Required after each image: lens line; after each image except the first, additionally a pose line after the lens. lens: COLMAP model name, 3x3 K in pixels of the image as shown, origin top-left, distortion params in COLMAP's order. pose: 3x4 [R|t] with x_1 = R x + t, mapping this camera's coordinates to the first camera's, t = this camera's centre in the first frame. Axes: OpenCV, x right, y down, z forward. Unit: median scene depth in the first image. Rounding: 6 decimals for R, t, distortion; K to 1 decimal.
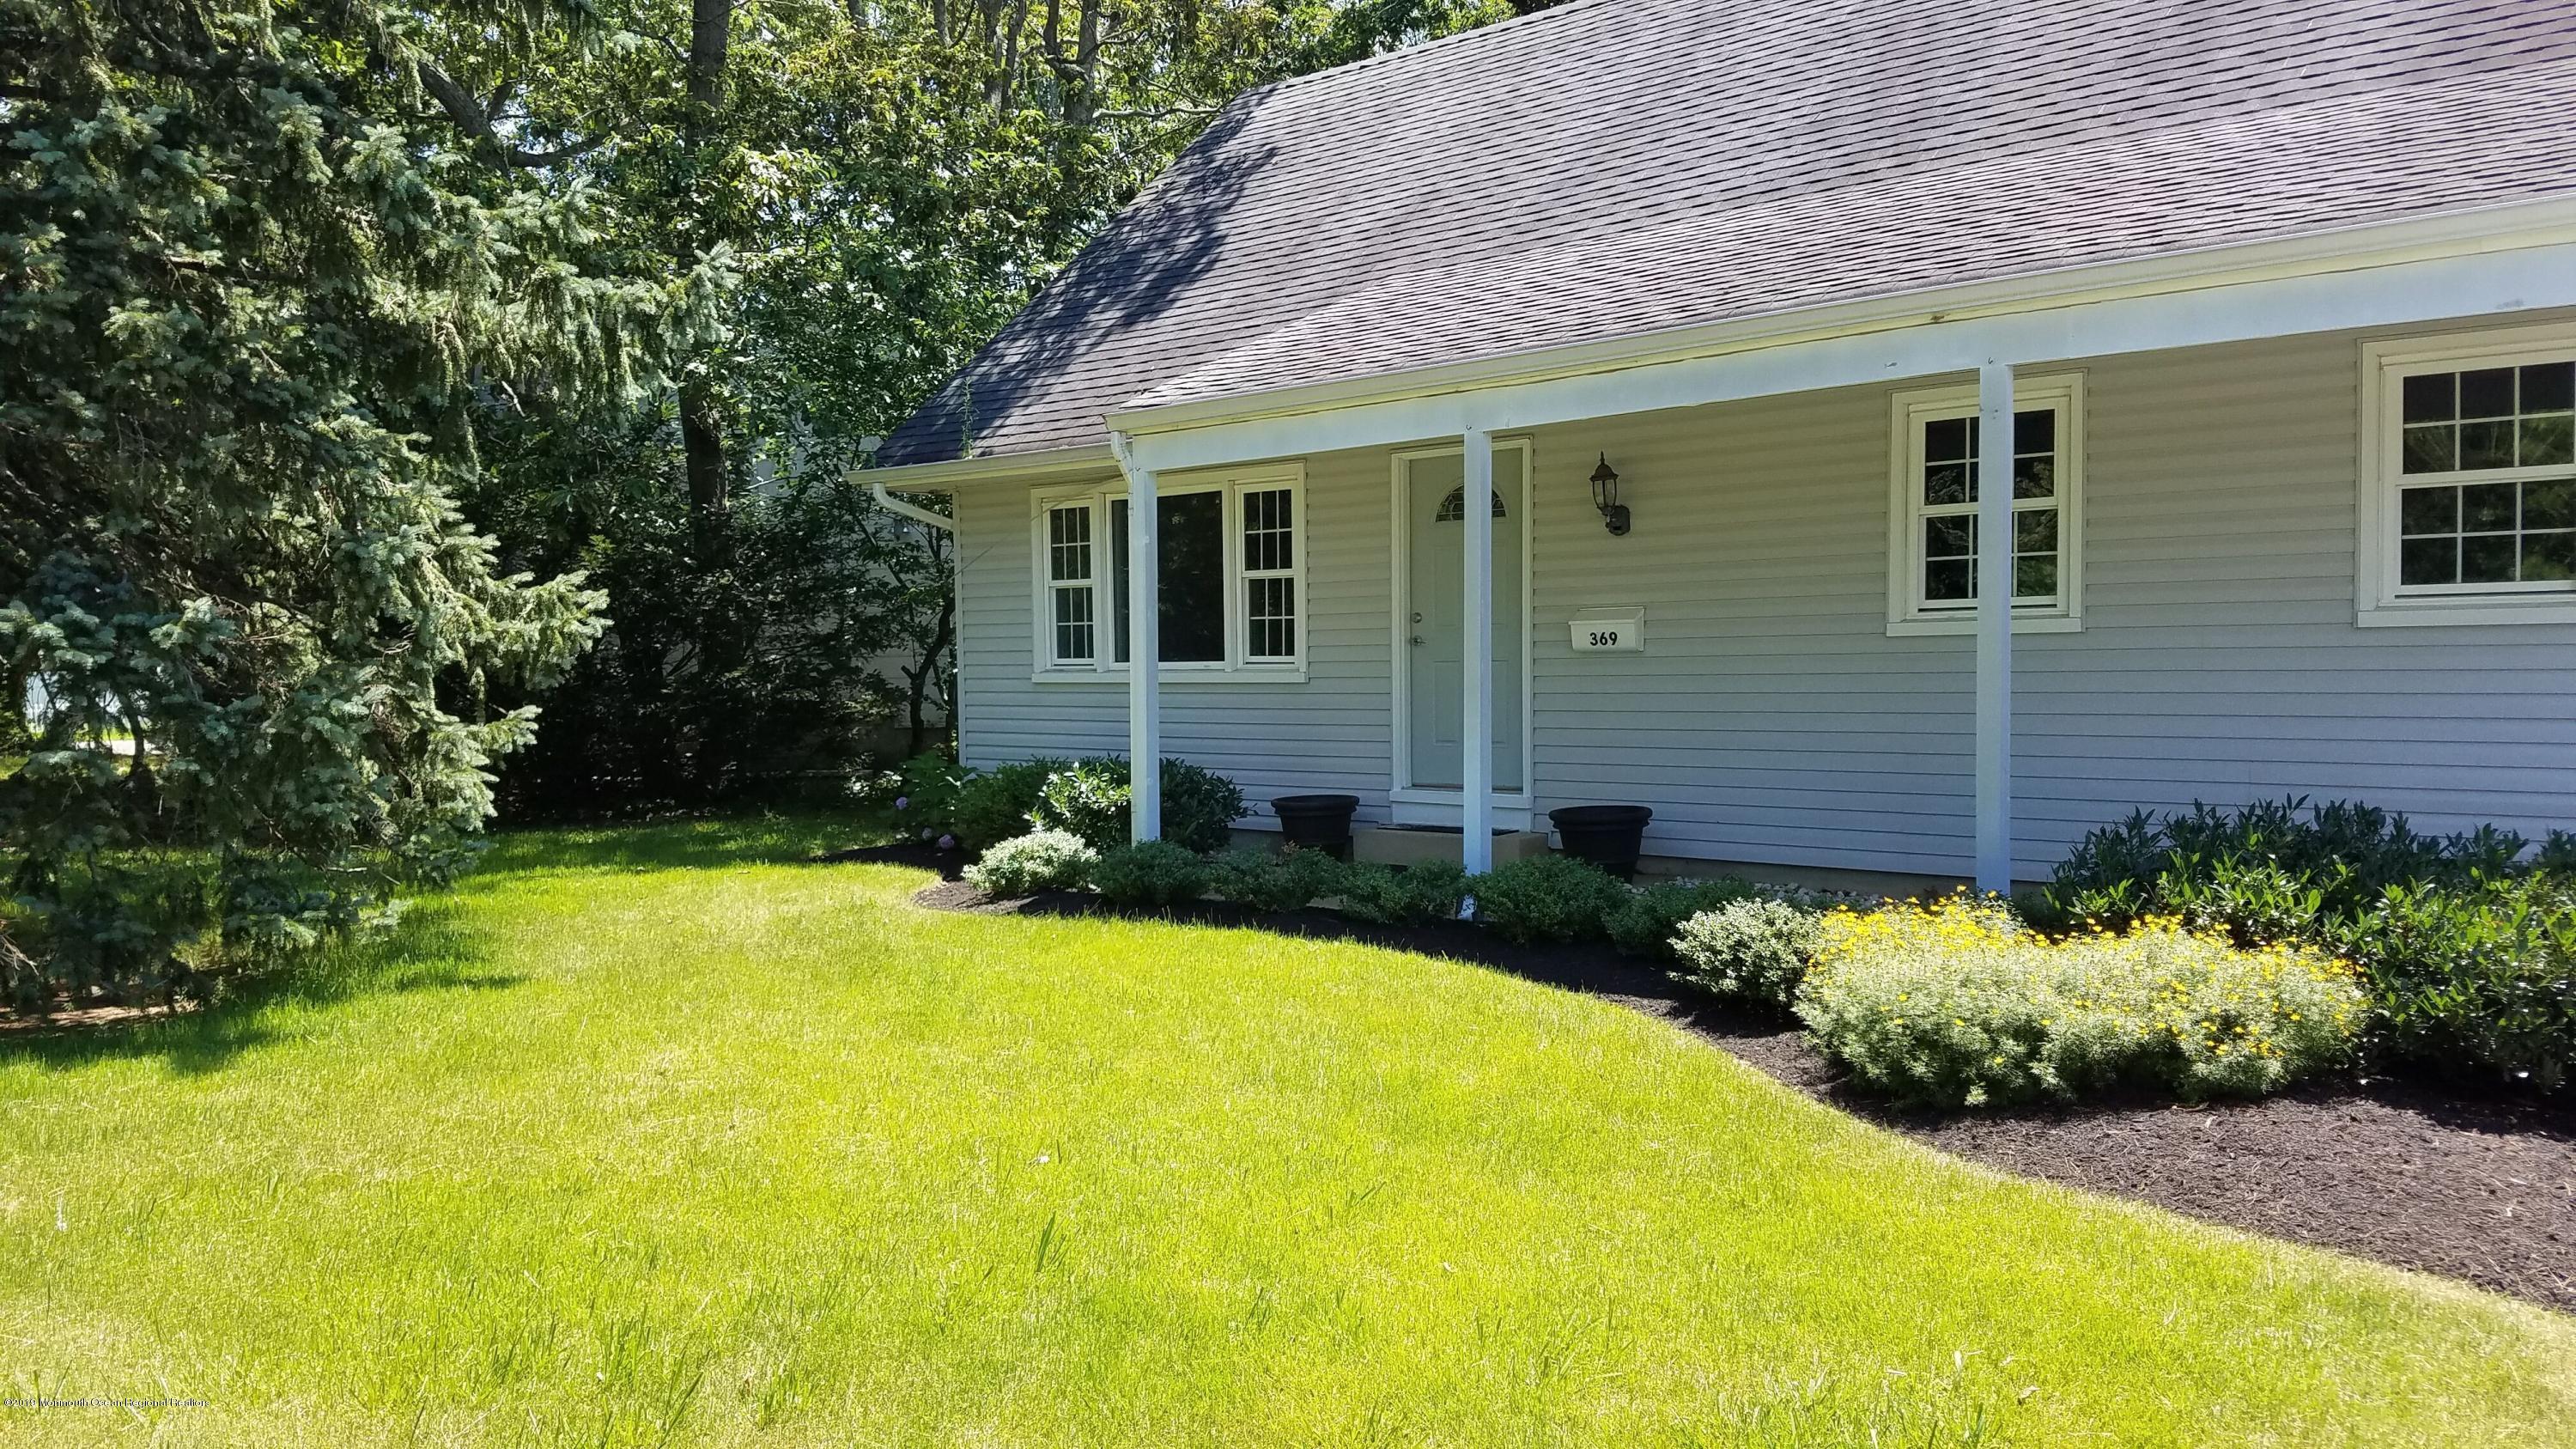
lens RADIAL K [[1989.0, 0, 1288.0], [0, 1989.0, 724.5], [0, 0, 1]] dist [0.211651, -0.312732]
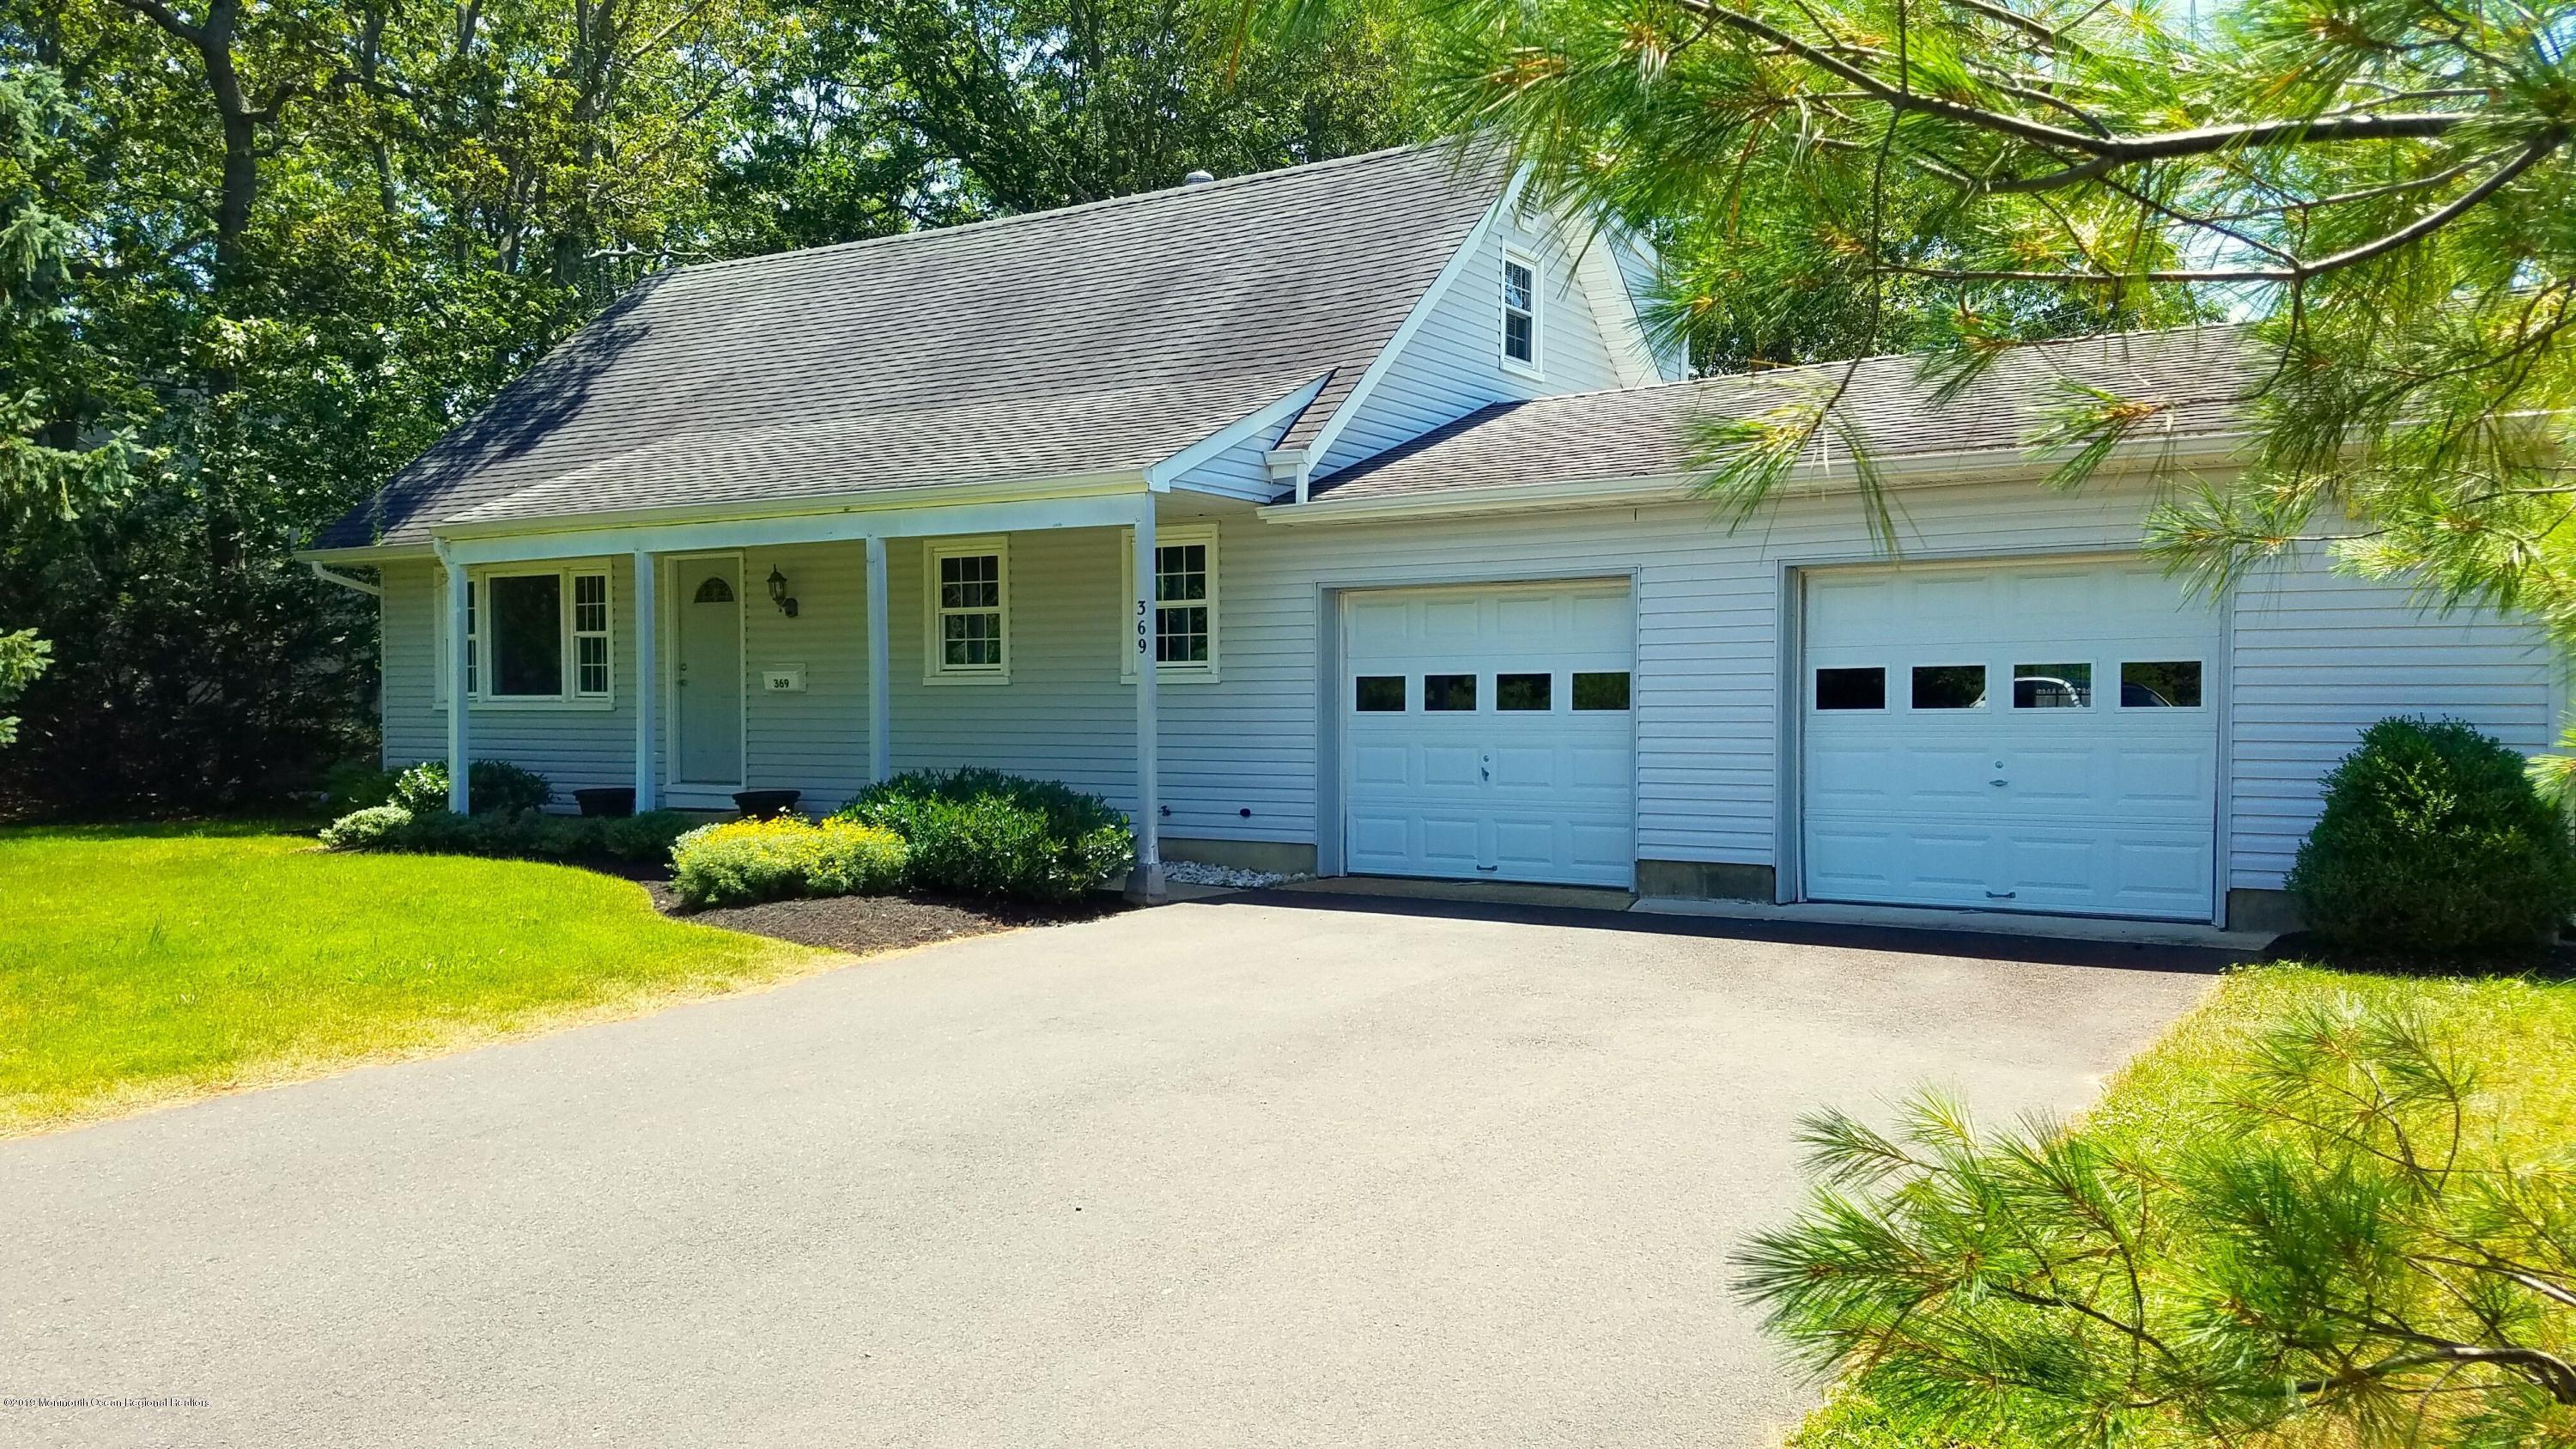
lens RADIAL K [[1989.0, 0, 1288.0], [0, 1989.0, 724.5], [0, 0, 1]] dist [0.211651, -0.312732]
pose [[0.991030, 0.014308, 0.132875, 0.320554], [-0.011038, 0.999619, -0.025309, 0.022482], [-0.133186, 0.023616, 0.990810, -0.559682]]
